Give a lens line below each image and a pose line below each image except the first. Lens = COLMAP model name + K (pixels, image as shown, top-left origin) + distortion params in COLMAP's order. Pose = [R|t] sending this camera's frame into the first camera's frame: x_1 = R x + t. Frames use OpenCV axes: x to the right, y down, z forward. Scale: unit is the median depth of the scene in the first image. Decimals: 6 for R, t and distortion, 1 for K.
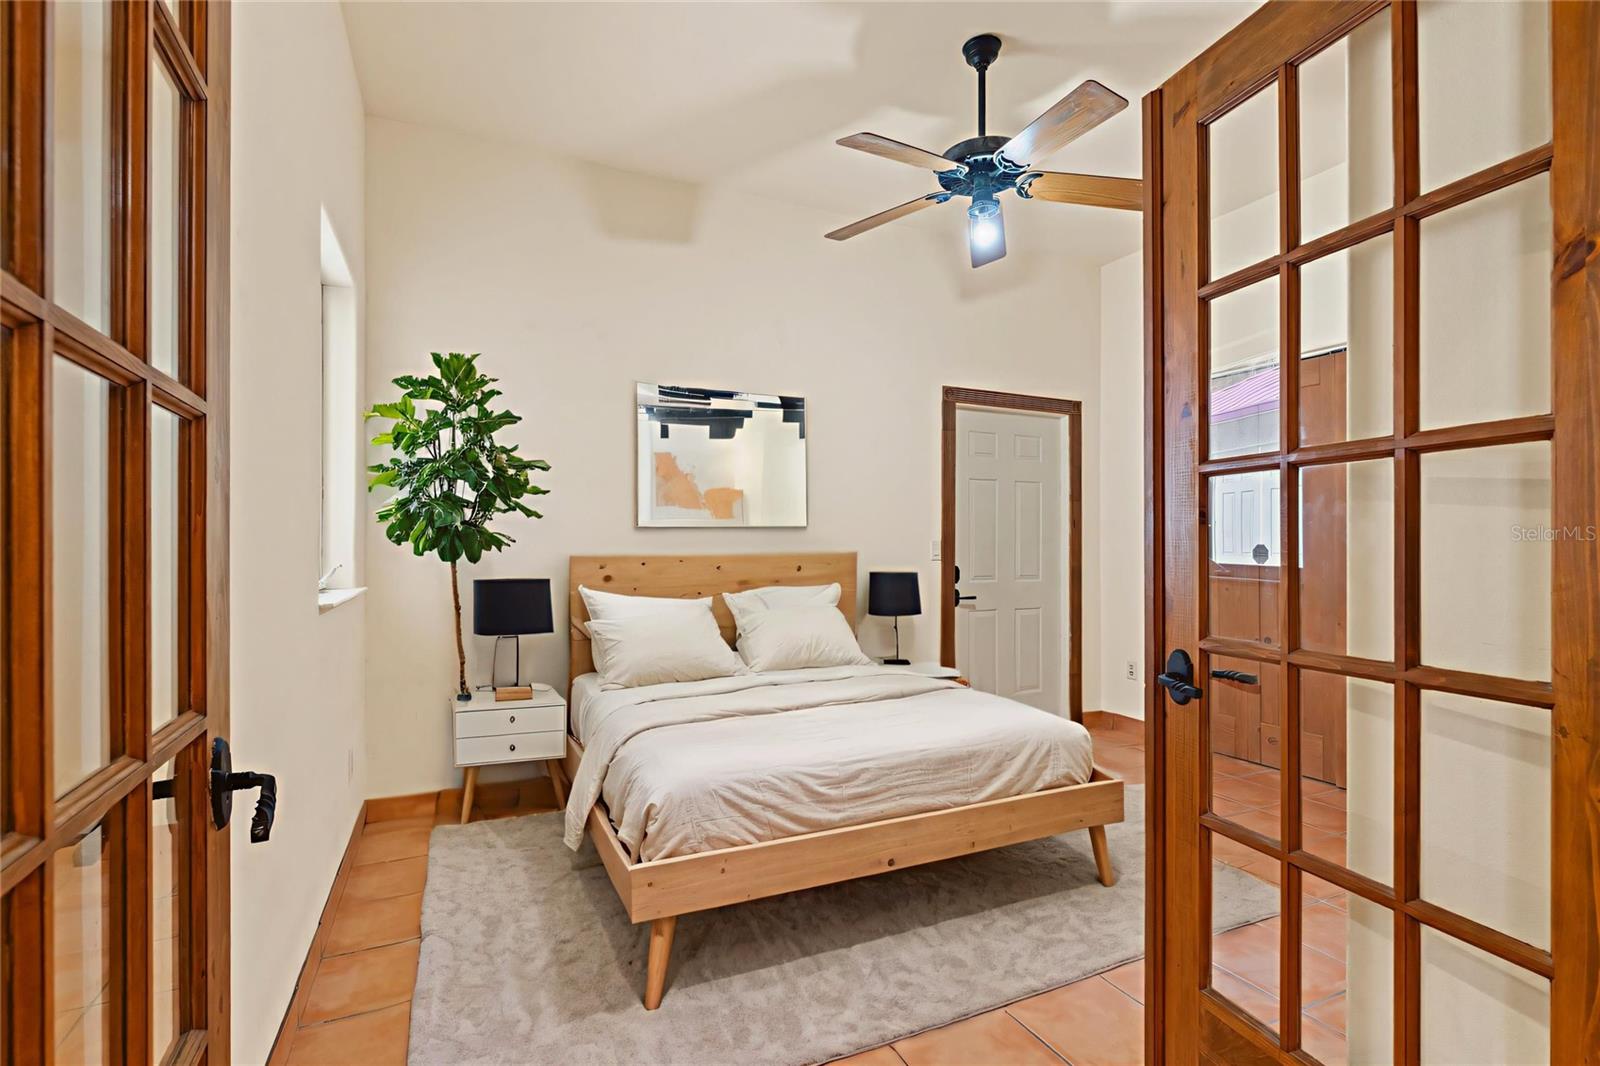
lens RADIAL K [[768.7, 0, 804.6], [0, 768.7, 538.3], [0, 0, 1]] dist [-0.018429, 0.000063]
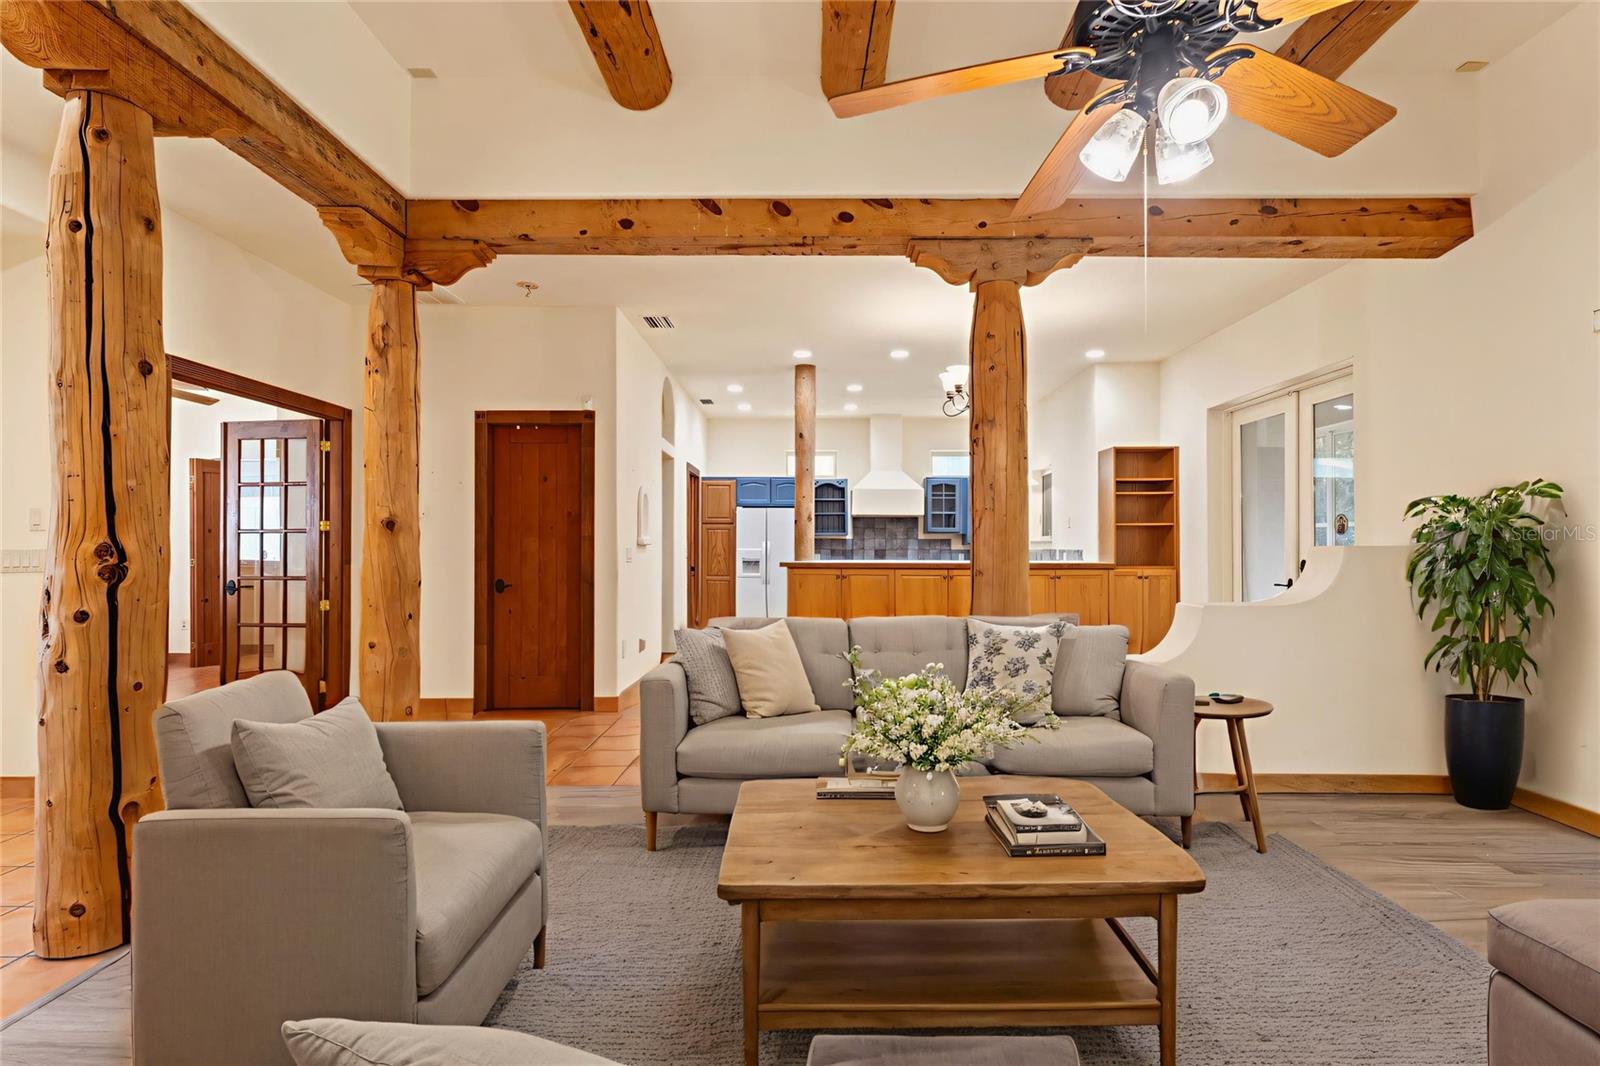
lens RADIAL K [[768.7, 0, 804.6], [0, 768.7, 538.3], [0, 0, 1]] dist [-0.018429, 0.000063]
pose [[0.422326, 0.006251, 0.906422, -1.865423], [-0.000259, 0.999977, -0.006776, -0.038906], [-0.906444, 0.002627, 0.422318, -3.415623]]
